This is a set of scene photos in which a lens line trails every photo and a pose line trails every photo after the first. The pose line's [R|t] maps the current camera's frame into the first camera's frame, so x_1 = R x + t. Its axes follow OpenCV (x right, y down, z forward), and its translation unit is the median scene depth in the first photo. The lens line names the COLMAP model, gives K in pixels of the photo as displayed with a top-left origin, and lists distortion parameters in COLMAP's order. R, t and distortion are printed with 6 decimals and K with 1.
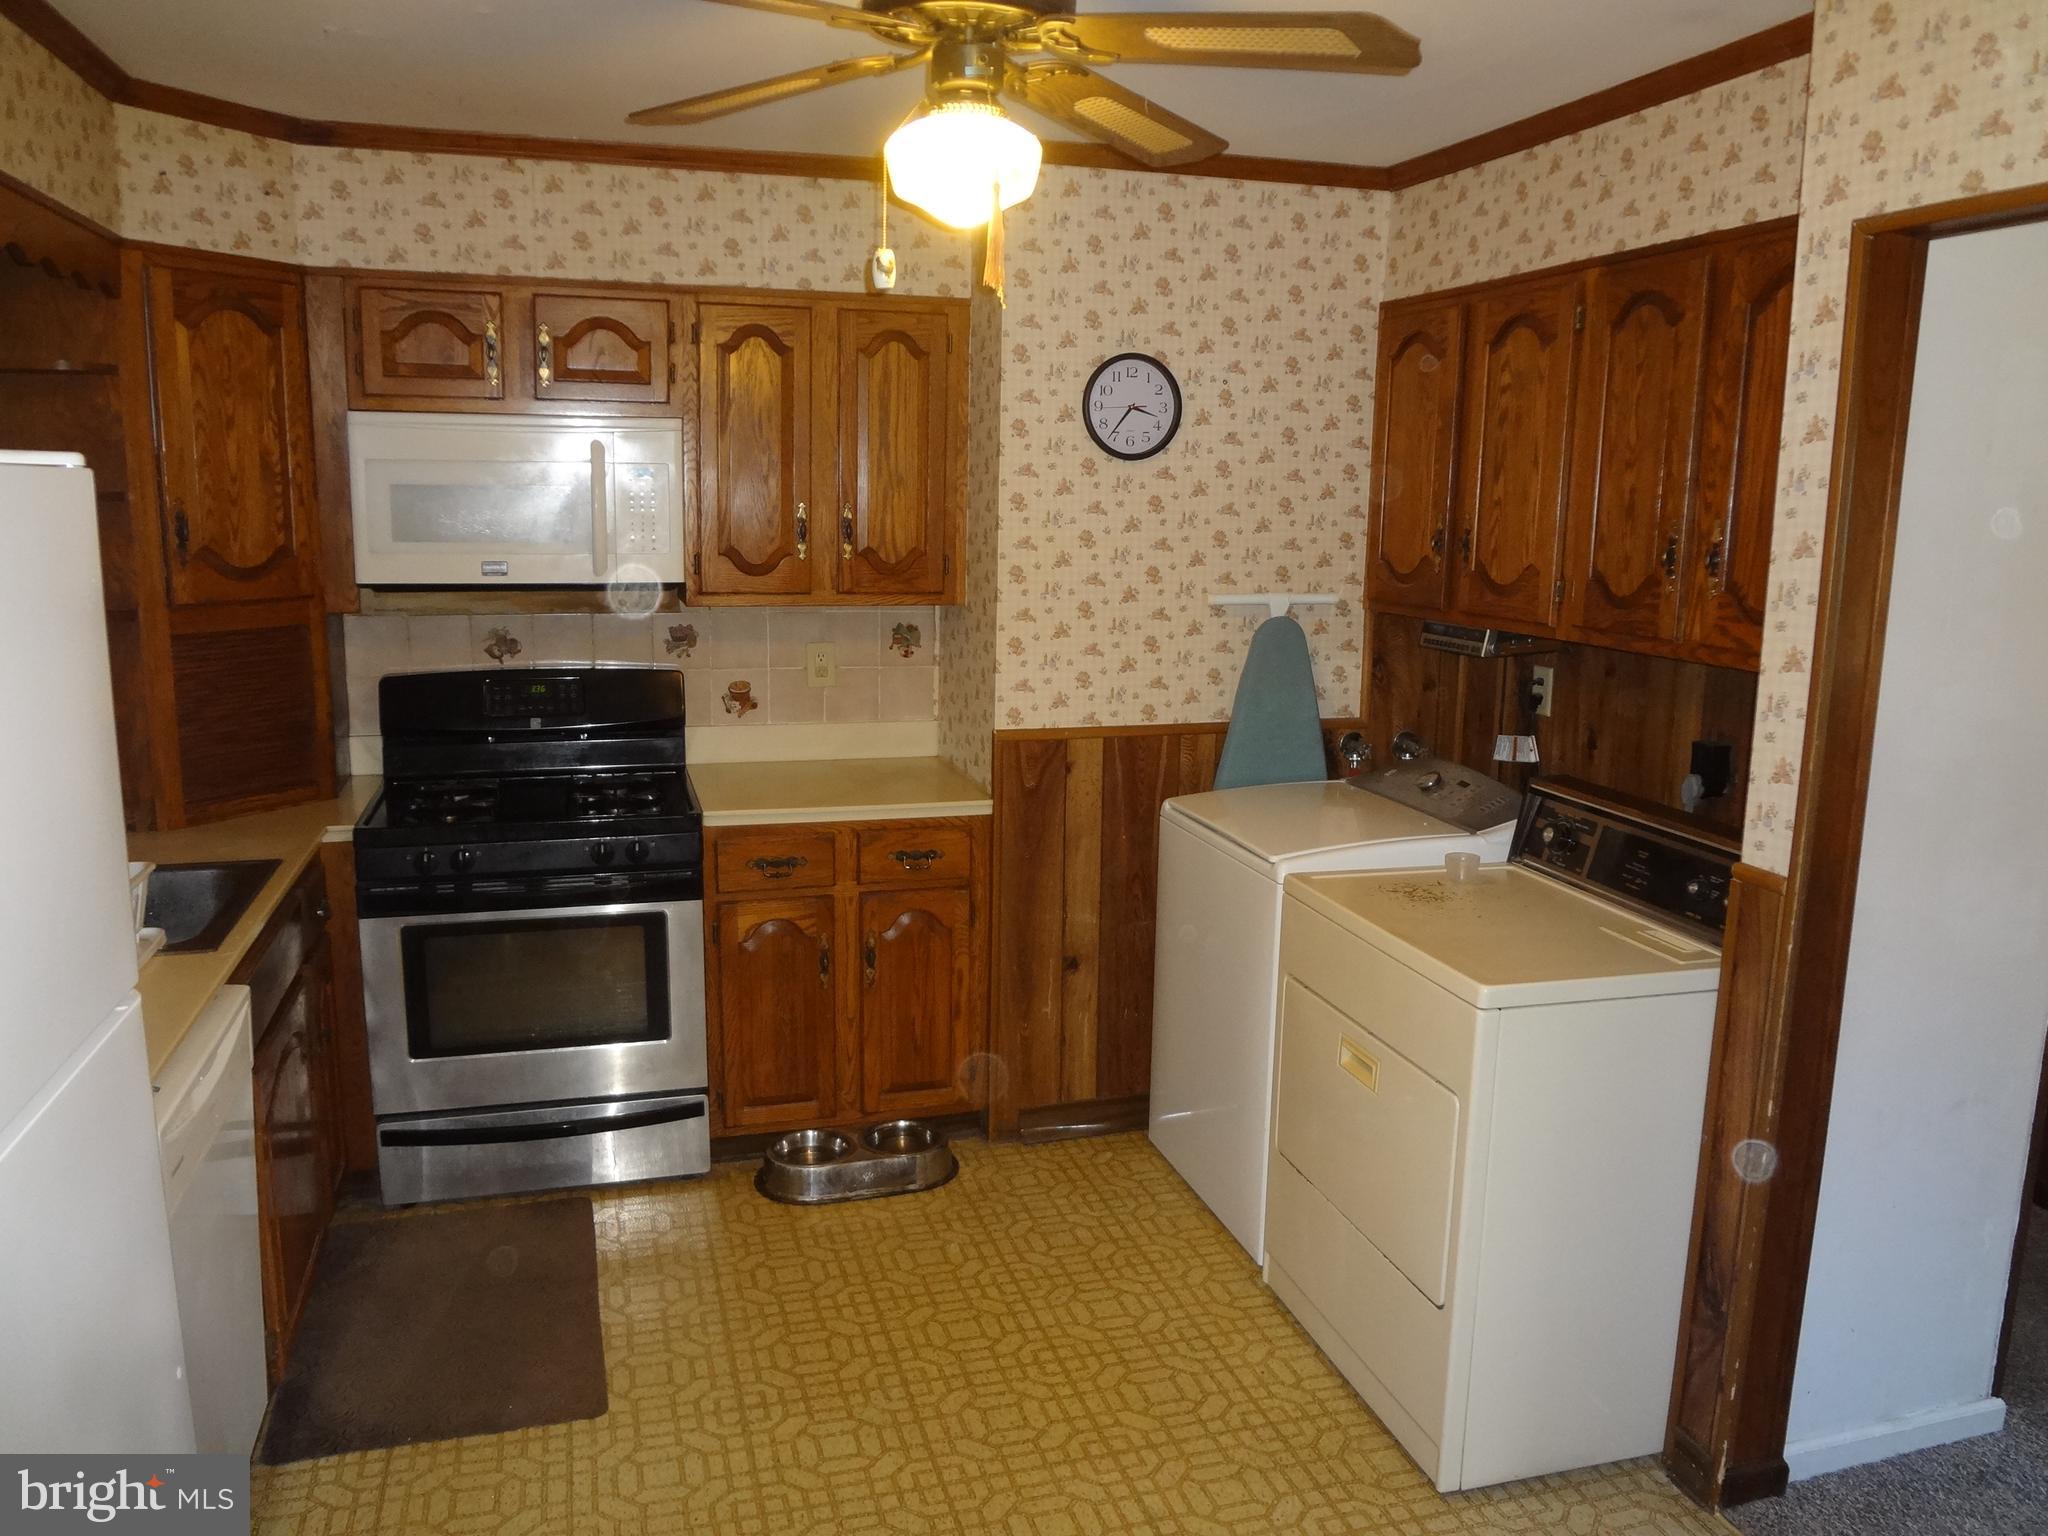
lens RADIAL K [[1506.6, 0, 1026.0], [0, 1506.6, 768.6], [0, 0, 1]] dist [-0.045470, -0.003024]
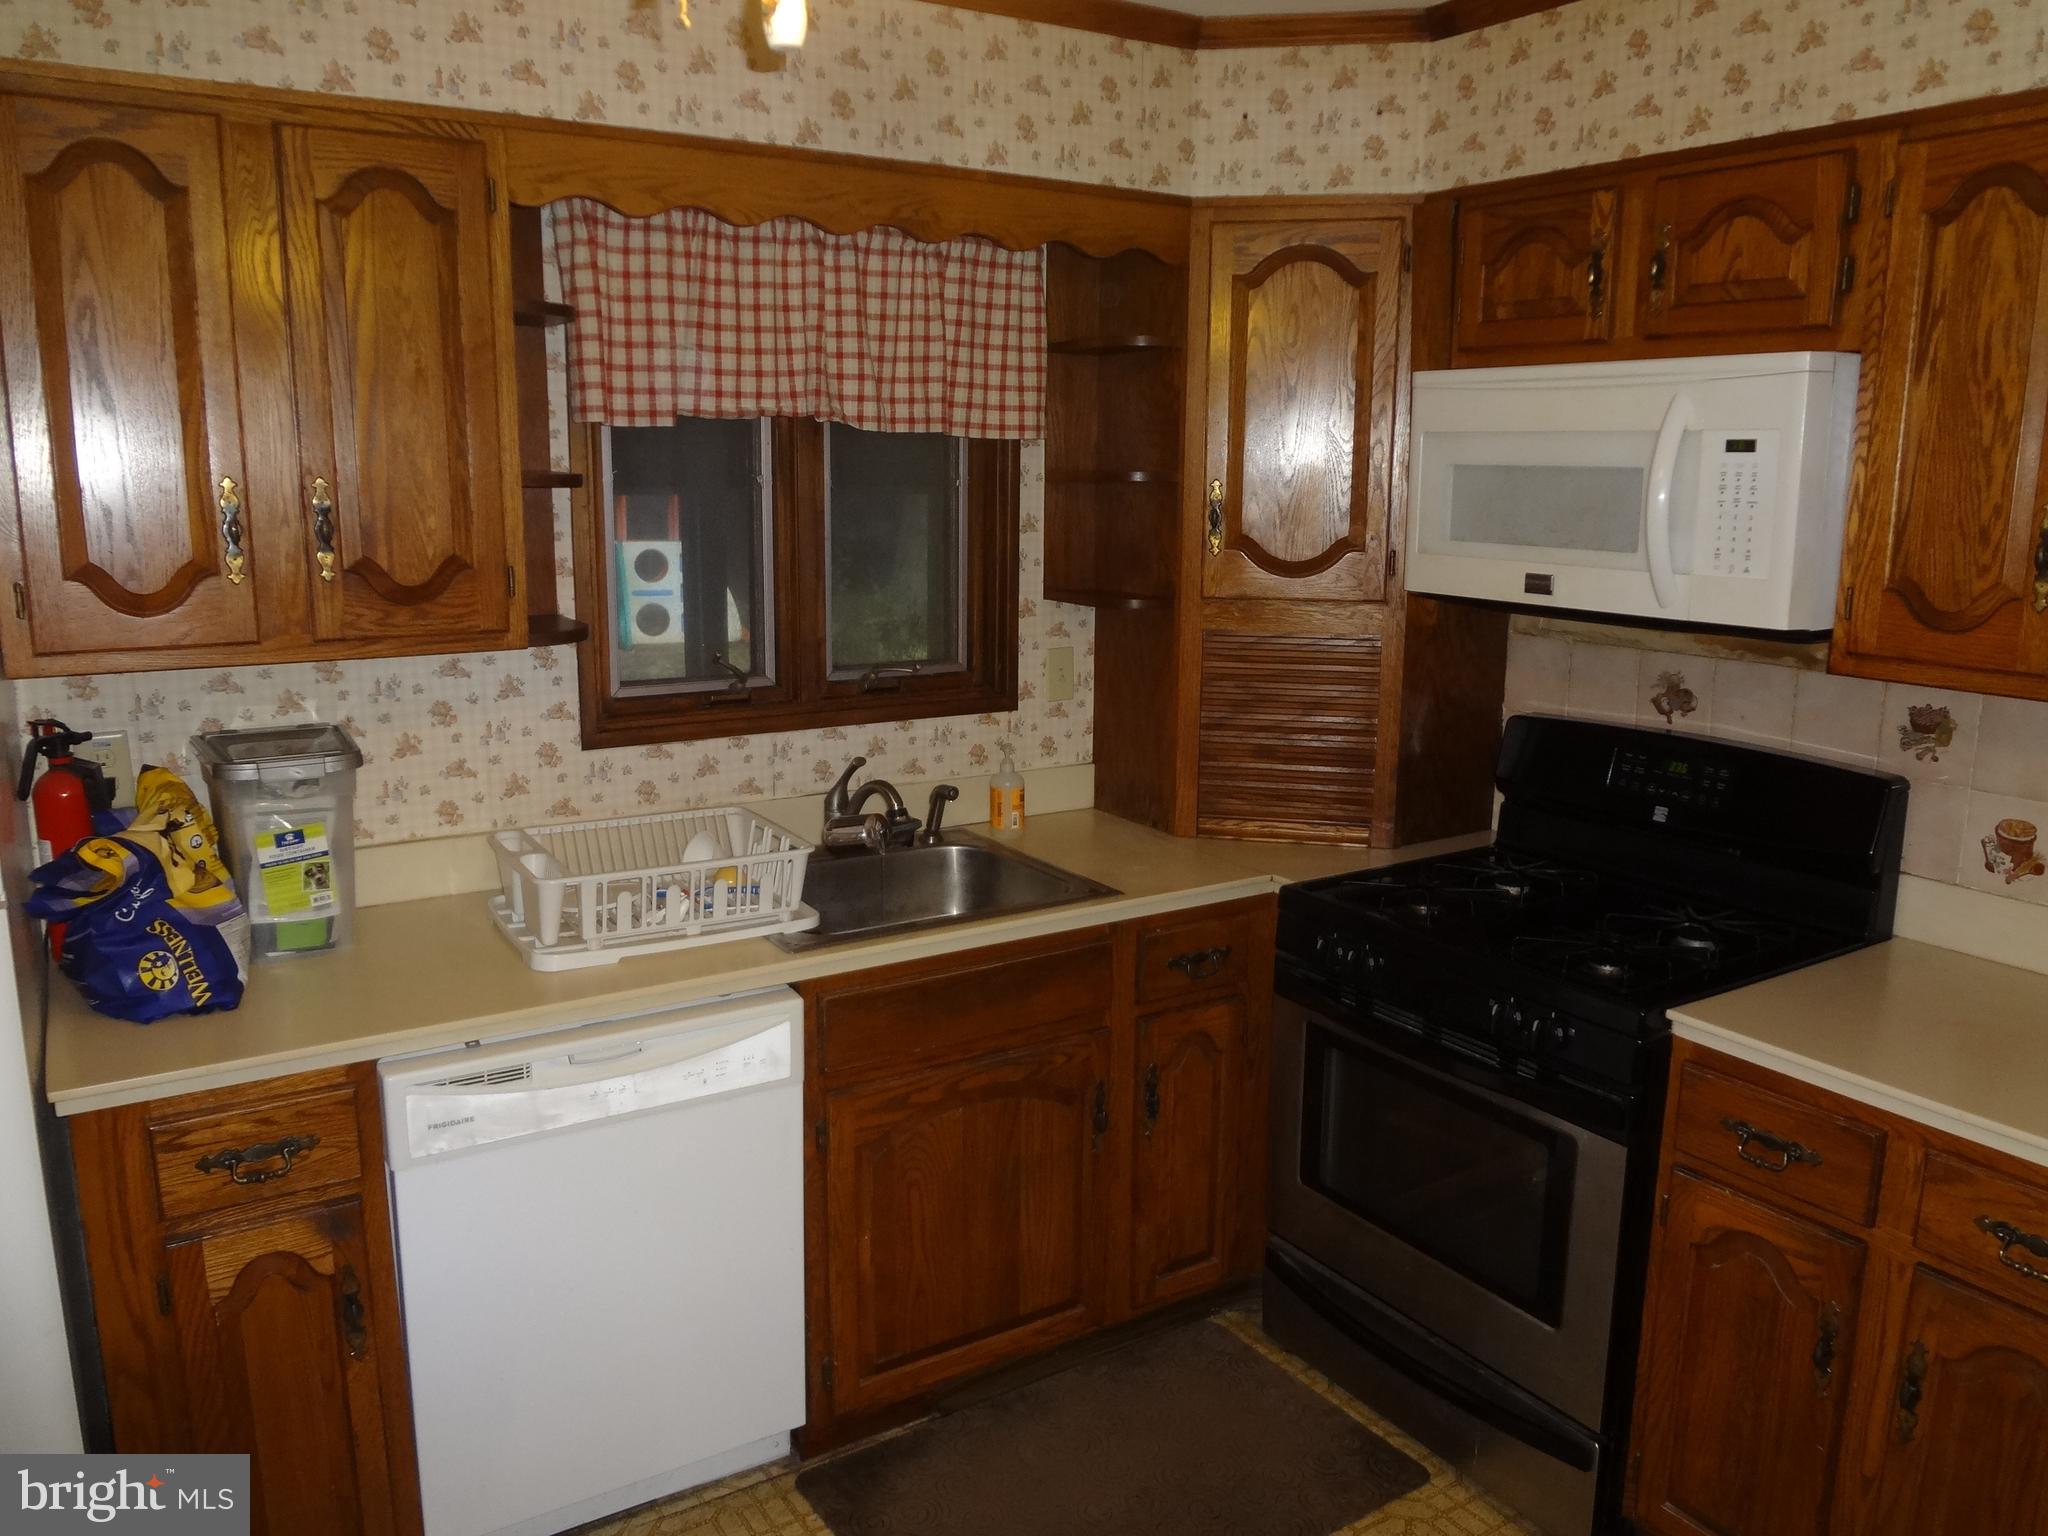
lens RADIAL K [[1506.6, 0, 1022.7], [0, 1506.6, 765.8], [0, 0, 1]] dist [-0.045470, -0.003024]
pose [[0.268806, 0.175468, -0.947077, 0.256396], [-0.175785, 0.975690, 0.130877, -0.096332], [0.947018, 0.131301, 0.293116, 0.554298]]
